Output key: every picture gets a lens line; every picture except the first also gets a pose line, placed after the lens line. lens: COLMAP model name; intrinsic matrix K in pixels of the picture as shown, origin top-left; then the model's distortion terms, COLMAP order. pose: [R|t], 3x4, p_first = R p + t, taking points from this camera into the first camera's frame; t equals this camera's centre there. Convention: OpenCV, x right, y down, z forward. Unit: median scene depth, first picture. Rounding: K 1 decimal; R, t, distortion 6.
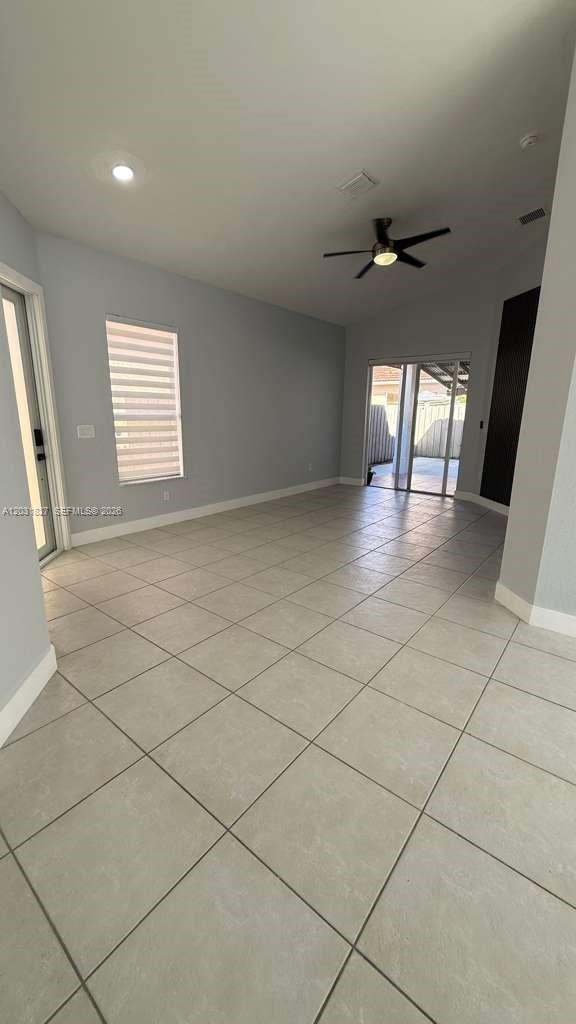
lens RADIAL K [[407.3, 0, 289.4], [0, 407.3, 509.3], [0, 0, 1]] dist [0.002561, 0.000569]
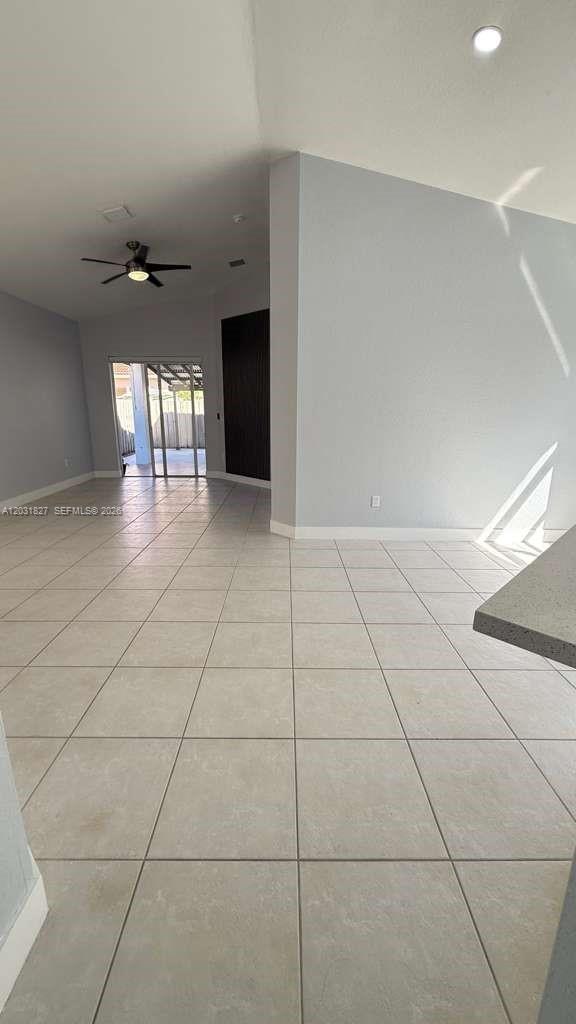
lens RADIAL K [[407.3, 0, 286.5], [0, 407.3, 511.9], [0, 0, 1]] dist [0.002561, 0.000569]
pose [[0.779077, -0.161224, 0.605843, -0.164963], [0.148328, 0.986333, 0.071737, 0.022638], [-0.609129, 0.033975, 0.792343, -0.107122]]
